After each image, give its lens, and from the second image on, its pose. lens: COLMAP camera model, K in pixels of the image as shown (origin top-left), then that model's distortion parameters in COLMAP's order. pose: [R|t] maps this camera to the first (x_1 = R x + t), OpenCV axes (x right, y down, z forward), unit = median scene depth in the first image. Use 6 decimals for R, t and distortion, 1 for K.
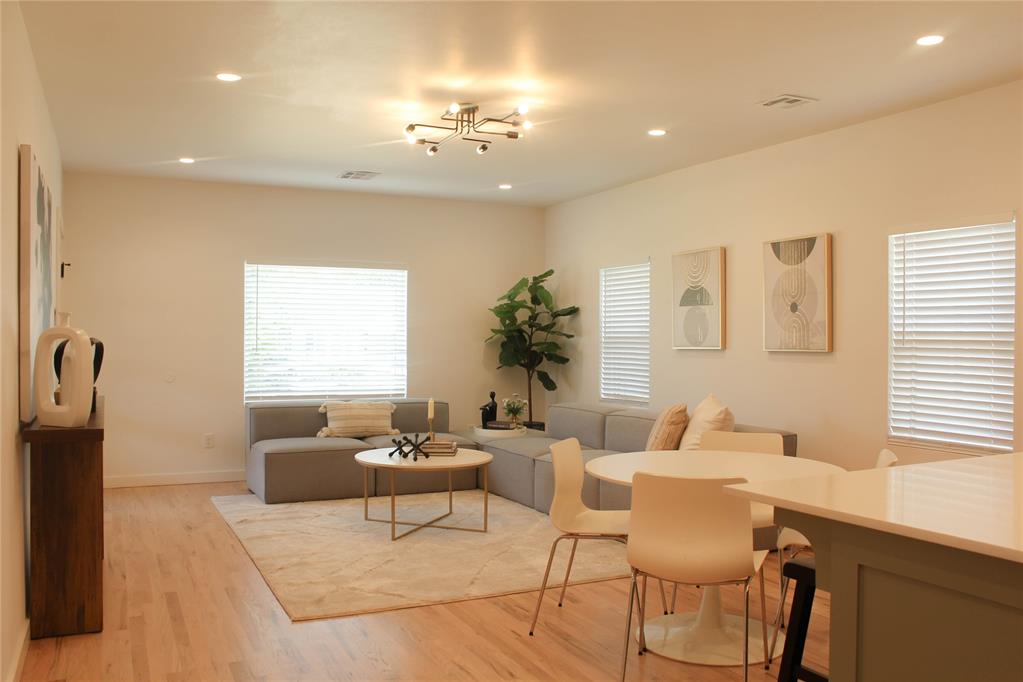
lens RADIAL K [[888.3, 0, 504.8], [0, 888.3, 335.7], [0, 0, 1]] dist [-0.172063, 0.181894]
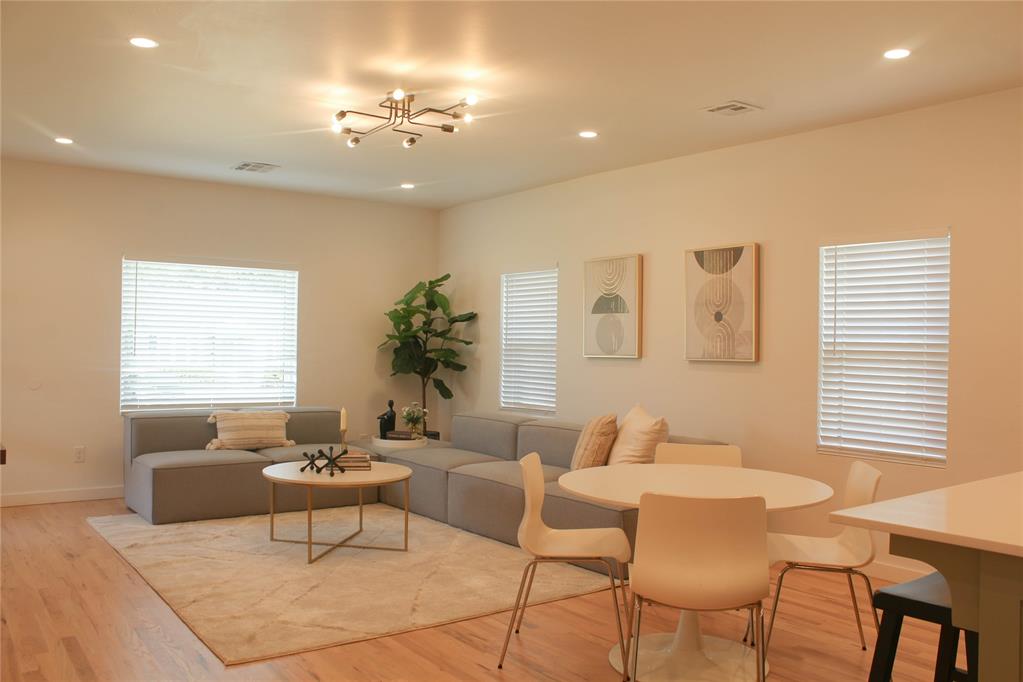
lens RADIAL K [[876.0, 0, 511.5], [0, 876.0, 341.0], [0, 0, 1]] dist [-0.172008, 0.170739]
pose [[0.982010, 0.011127, 0.188503, -0.086942], [-0.010949, 0.999938, -0.001989, -0.000122], [-0.188513, -0.000111, 0.982071, 0.072426]]
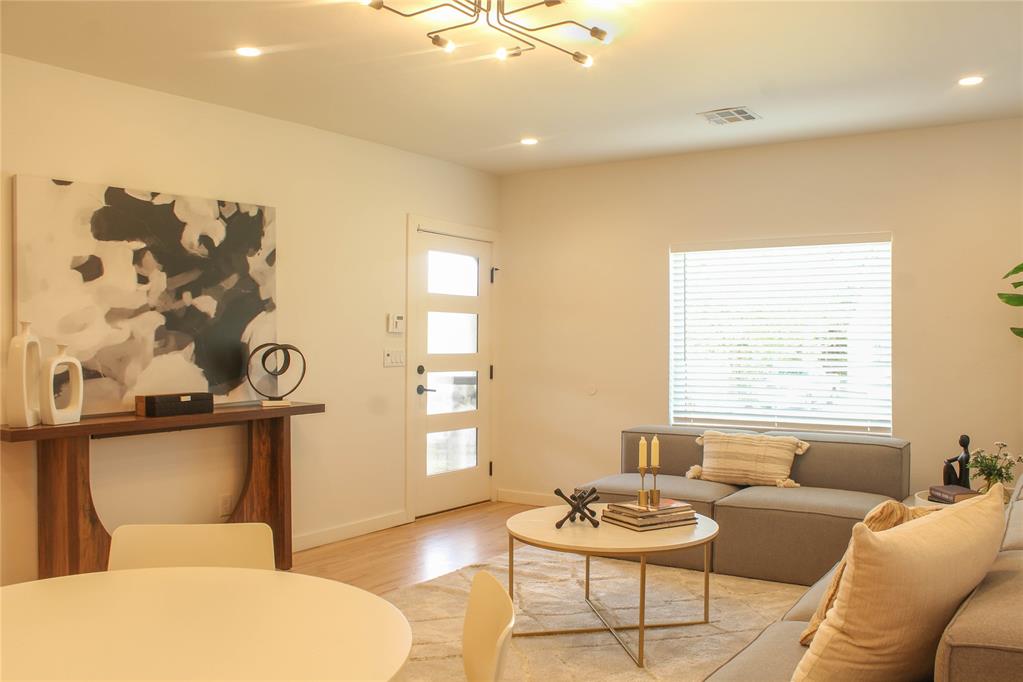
lens RADIAL K [[876.0, 0, 511.5], [0, 876.0, 341.0], [0, 0, 1]] dist [-0.172008, 0.170739]
pose [[0.486452, -0.005569, -0.873689, 0.443052], [0.003277, 0.999984, -0.004550, 0.003757], [0.873701, -0.000650, 0.486463, 0.640404]]
